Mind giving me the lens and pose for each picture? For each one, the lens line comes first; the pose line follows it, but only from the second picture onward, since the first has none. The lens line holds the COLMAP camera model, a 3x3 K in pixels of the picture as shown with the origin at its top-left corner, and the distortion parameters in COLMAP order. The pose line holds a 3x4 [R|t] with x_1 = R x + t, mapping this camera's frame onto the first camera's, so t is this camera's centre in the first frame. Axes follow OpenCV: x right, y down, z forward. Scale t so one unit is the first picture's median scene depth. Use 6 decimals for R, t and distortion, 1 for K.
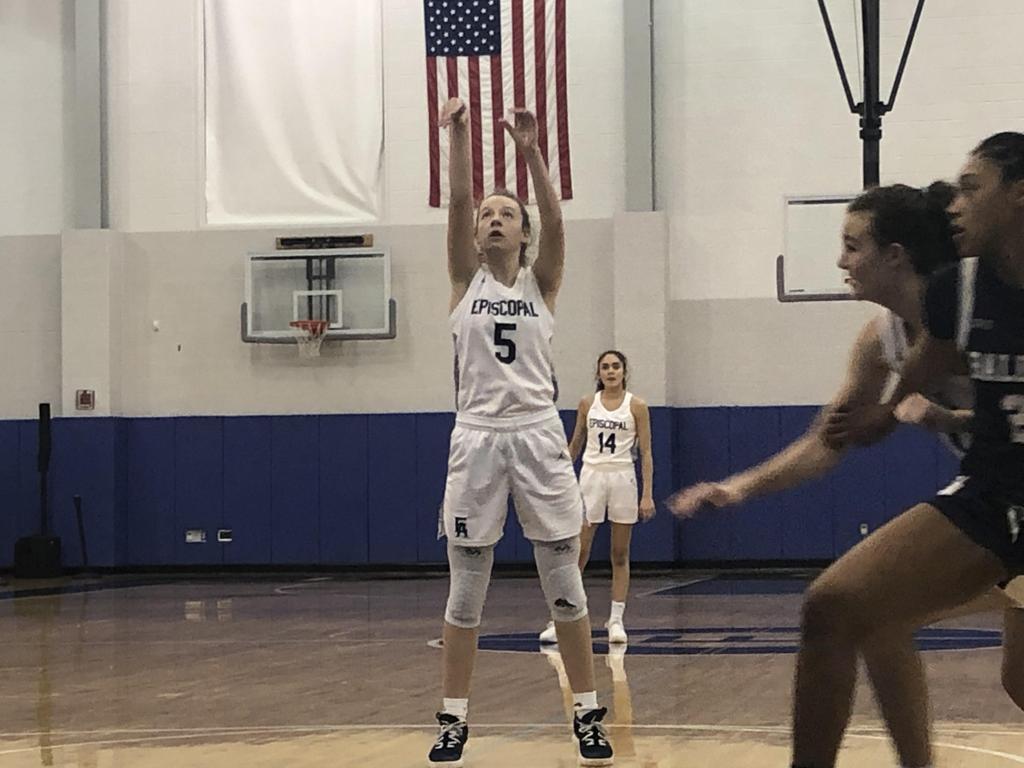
lens RADIAL K [[2969.8, 0, 509.1], [0, 2969.8, 384.0], [0, 0, 1]] dist [0.181705, 0.000000]
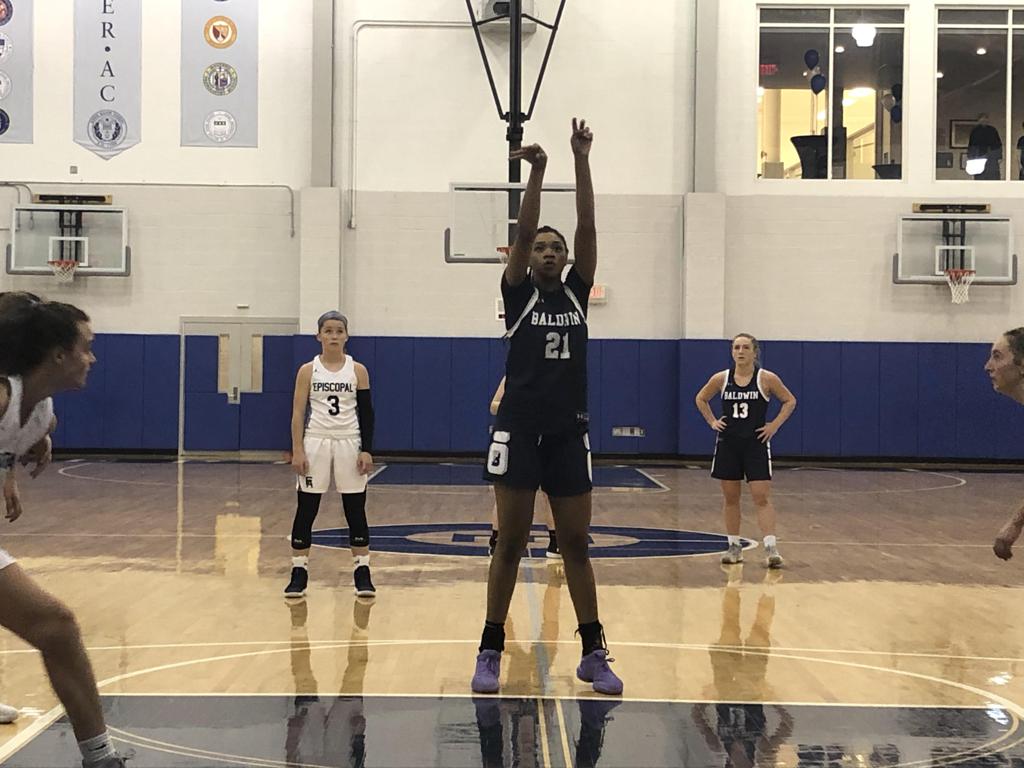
lens RADIAL K [[2222.2, 0, 488.5], [0, 2222.2, 376.4], [0, 0, 1]] dist [0.222480, 0.000000]
pose [[0.985025, 0.026007, 0.170437, -0.365271], [-0.030408, 0.999267, 0.023264, 0.007297], [-0.169707, -0.028098, 0.985094, 0.064320]]
